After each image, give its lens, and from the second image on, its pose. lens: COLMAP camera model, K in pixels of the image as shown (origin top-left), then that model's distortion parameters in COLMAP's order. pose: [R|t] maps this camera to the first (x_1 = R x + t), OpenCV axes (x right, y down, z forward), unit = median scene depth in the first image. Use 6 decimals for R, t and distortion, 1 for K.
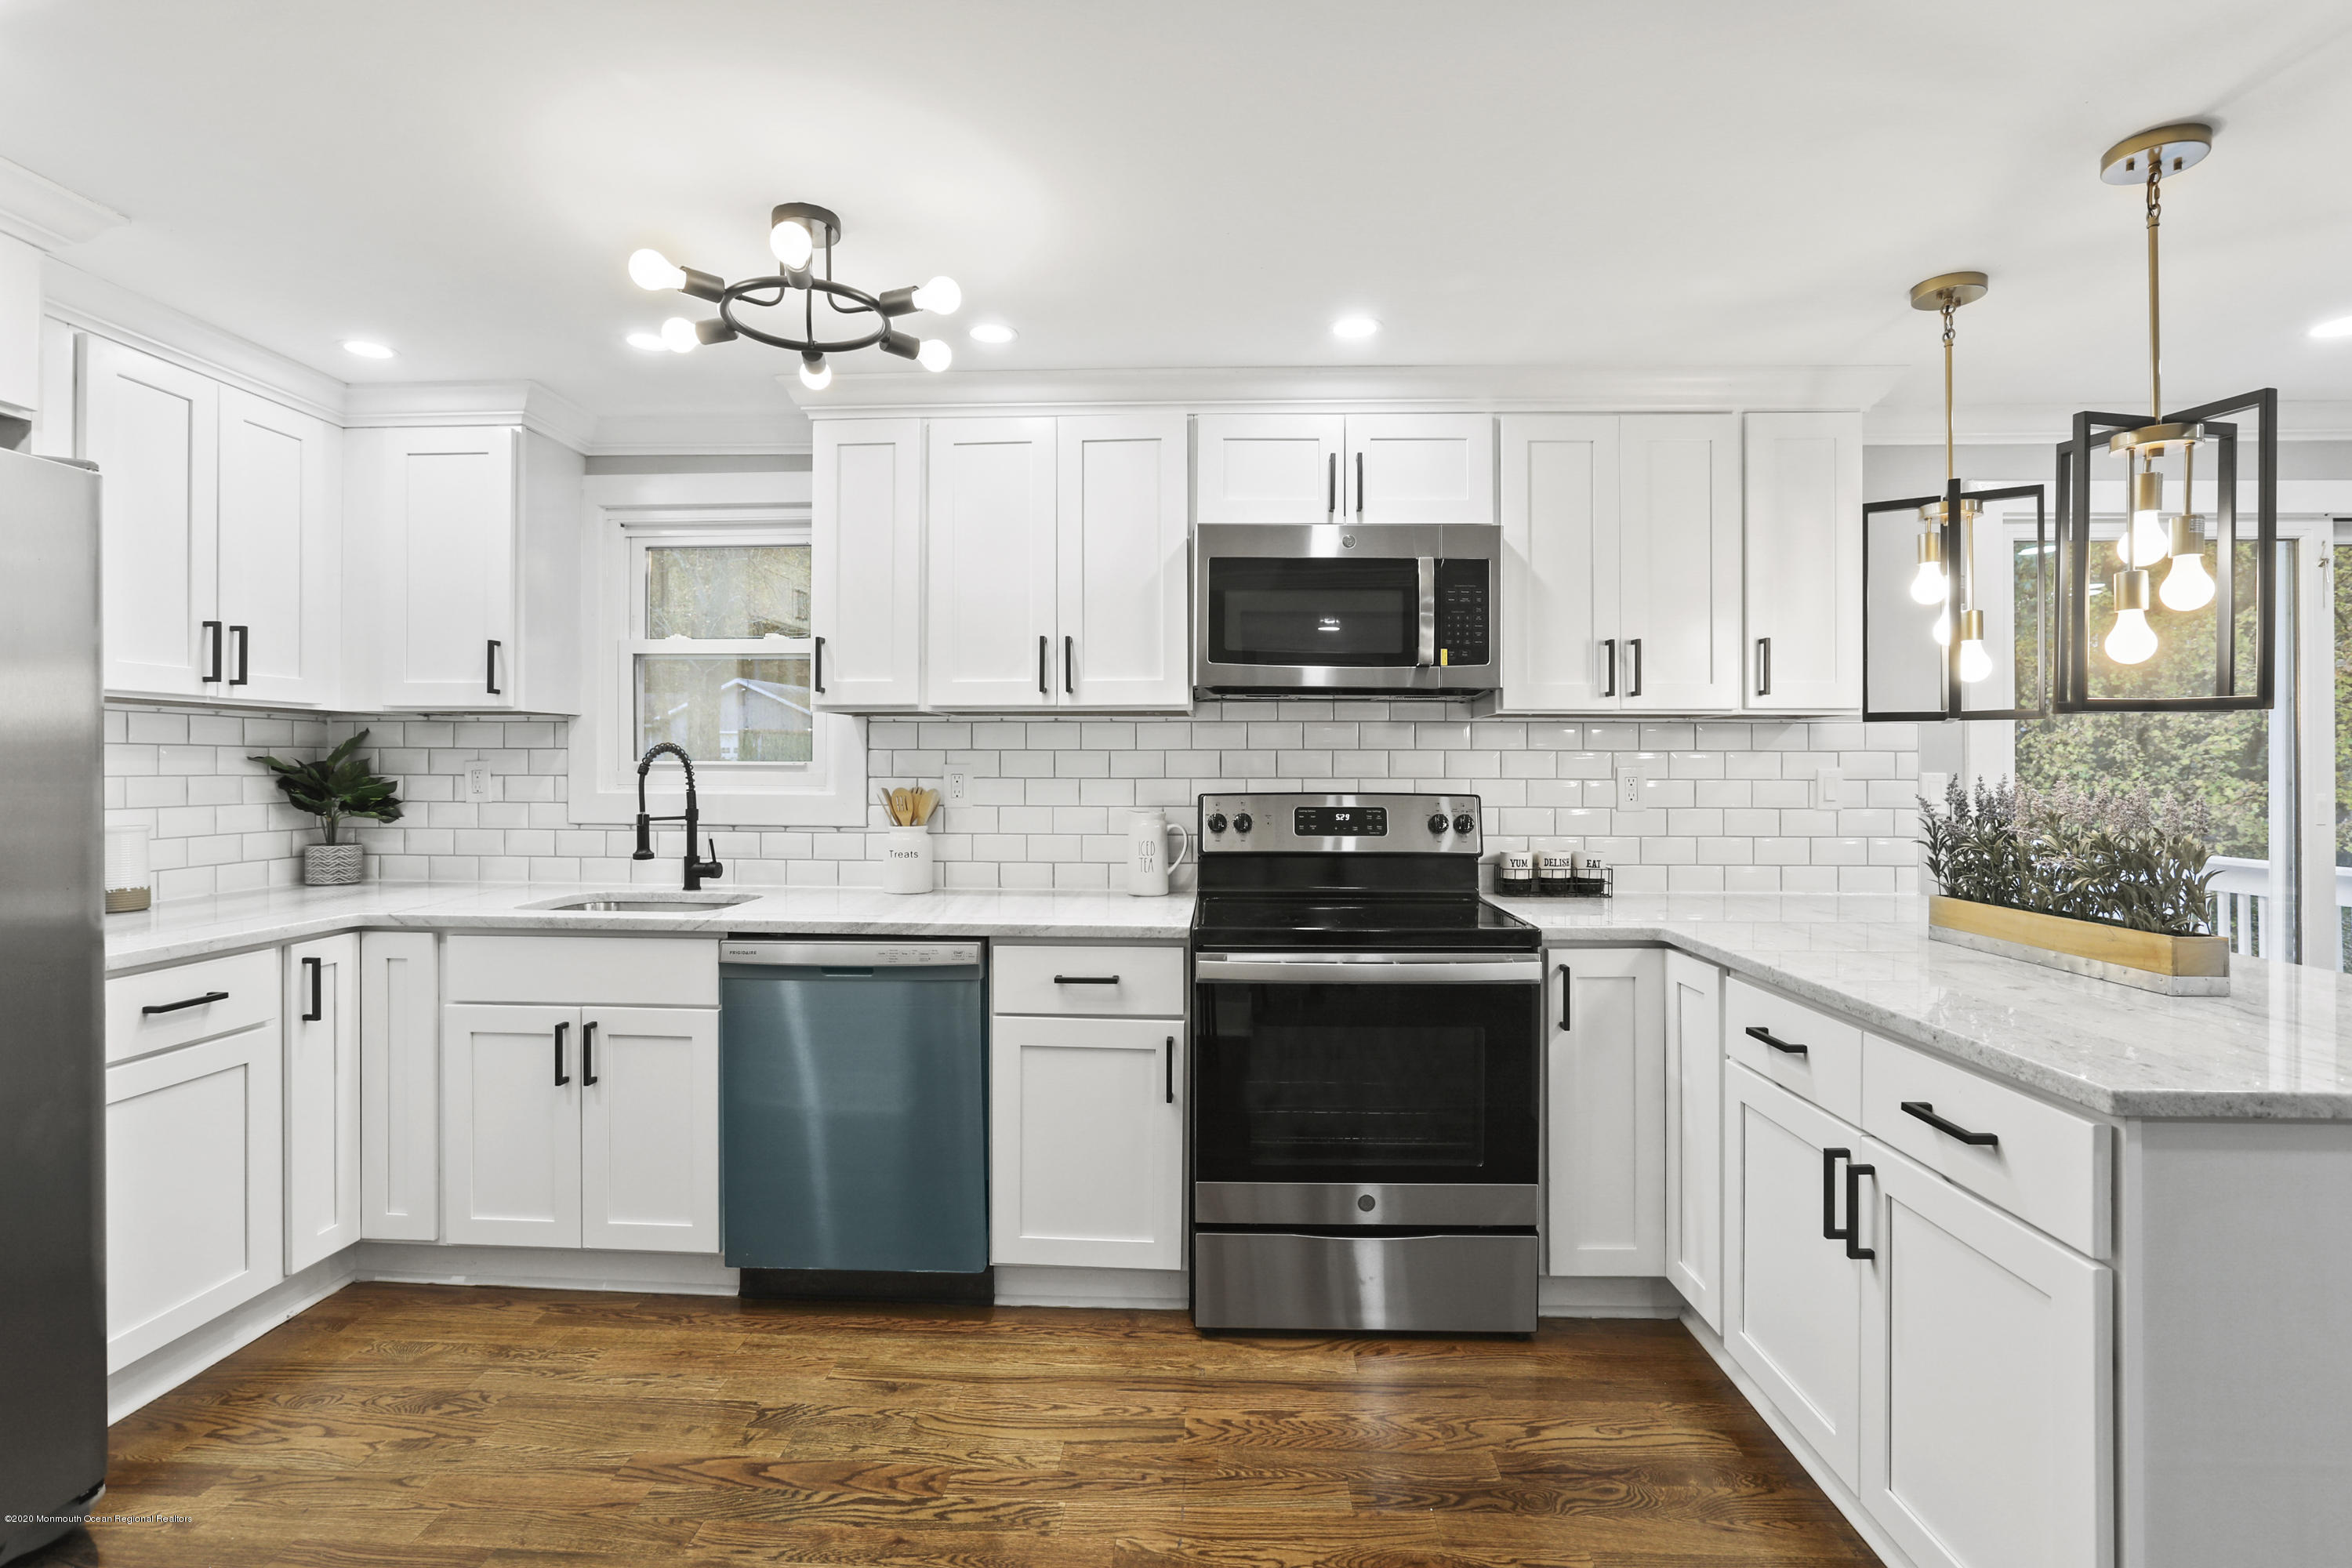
lens RADIAL K [[1086.3, 0, 1173.0], [0, 1086.3, 751.4], [0, 0, 1]] dist [-0.043951, 0.026204]
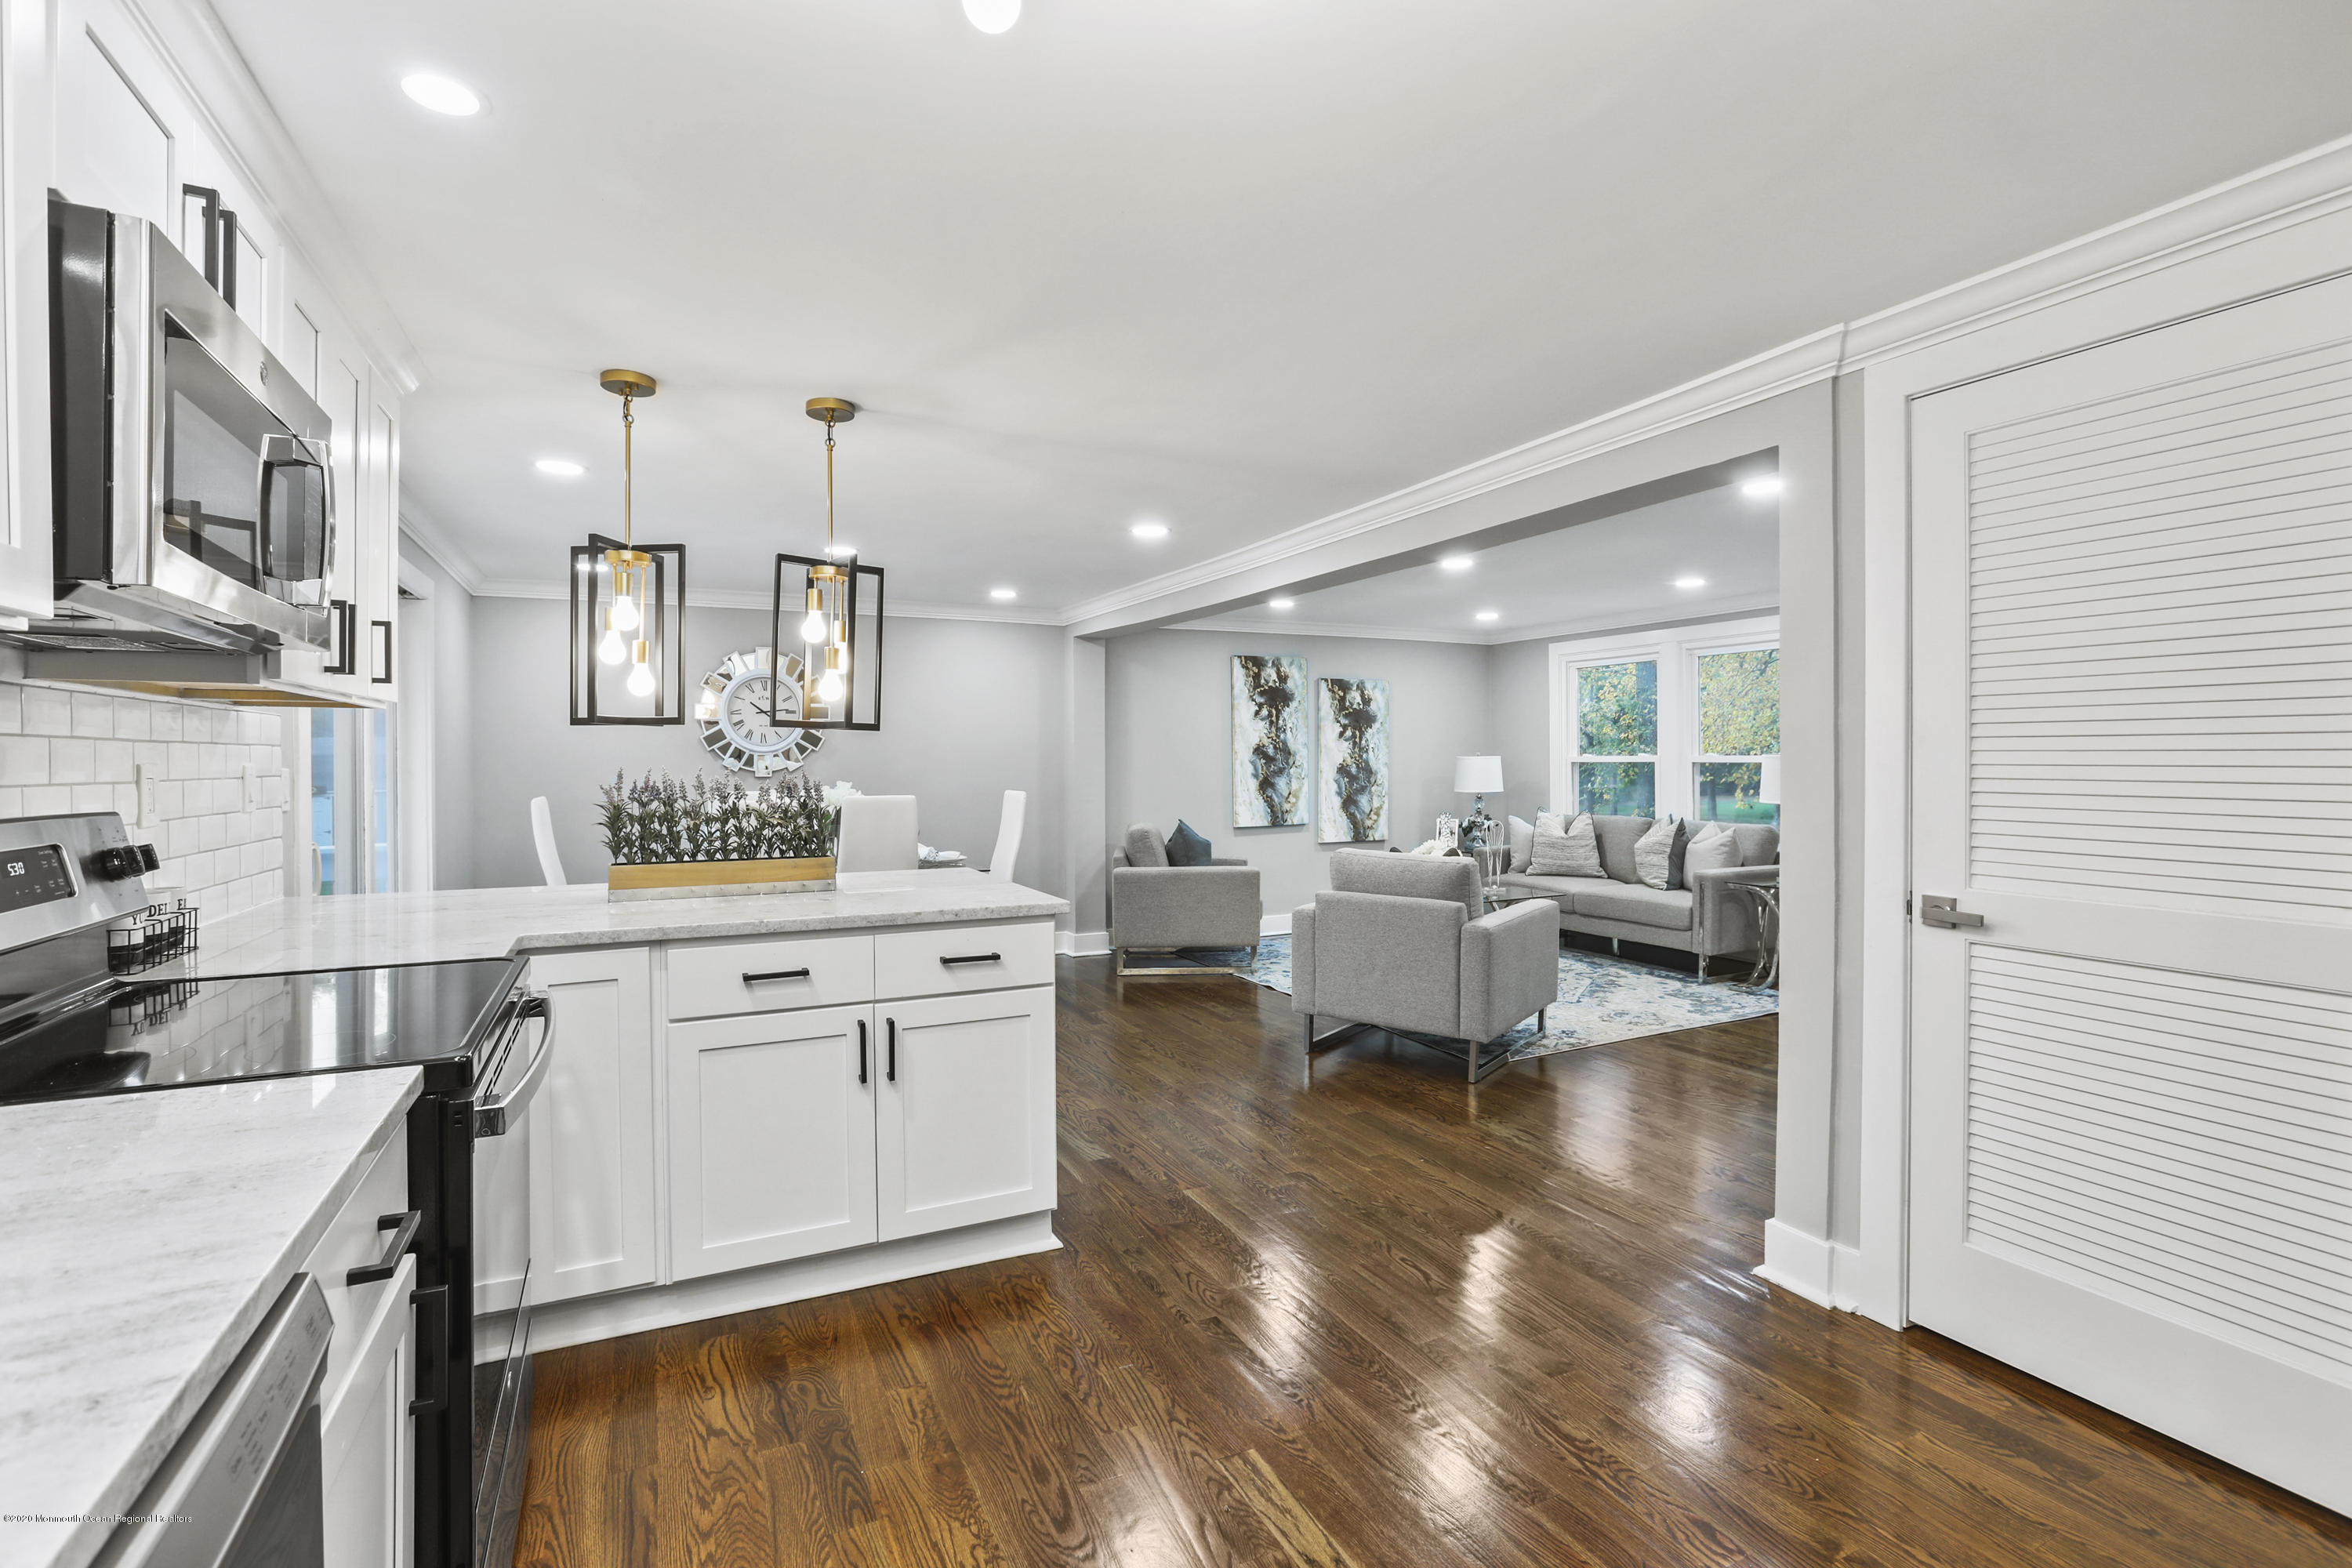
lens RADIAL K [[1086.3, 0, 1173.0], [0, 1086.3, 751.4], [0, 0, 1]] dist [-0.043951, 0.026204]
pose [[-0.478364, 0.005803, 0.878142, -0.566608], [-0.005315, 0.999941, -0.009503, 0.007506], [-0.878145, -0.009214, -0.478305, 0.847172]]
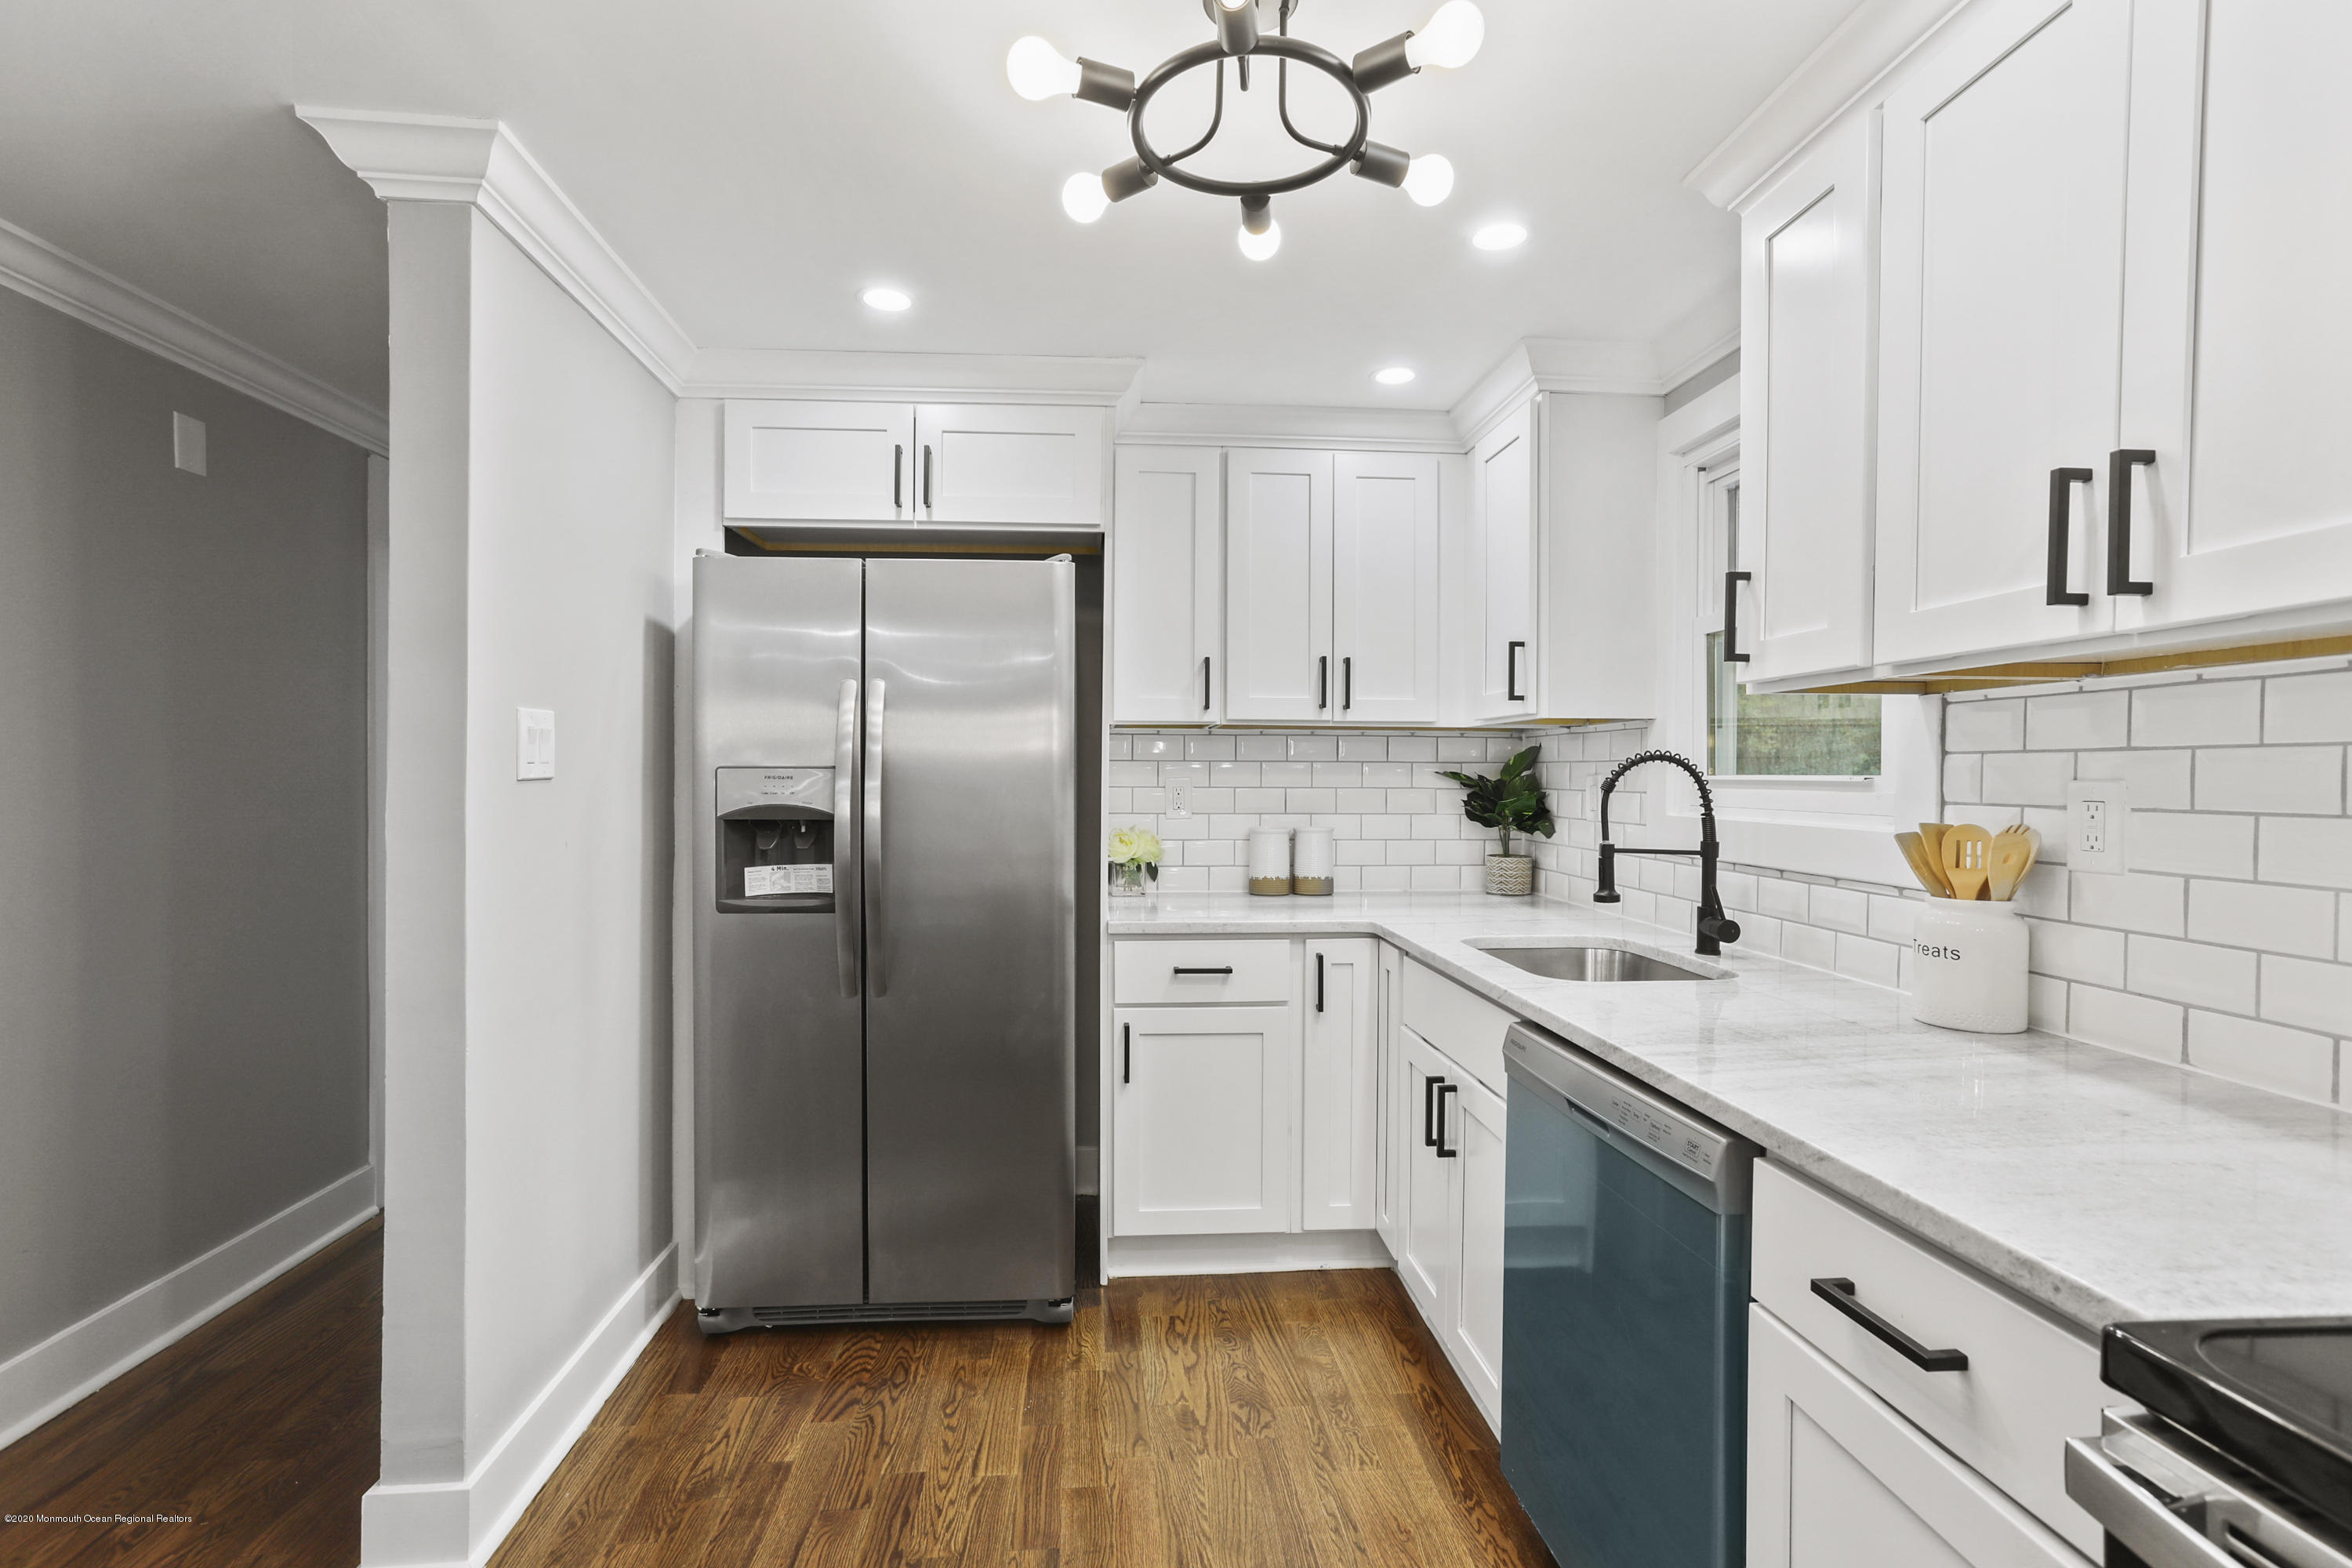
lens RADIAL K [[1082.5, 0, 1175.5], [0, 1082.5, 791.7], [0, 0, 1]] dist [-0.042575, 0.034199]
pose [[0.129983, 0.013203, -0.991428, 0.246463], [0.008592, 0.999859, 0.014442, 0.008027], [0.991479, -0.010395, 0.129851, 0.637387]]
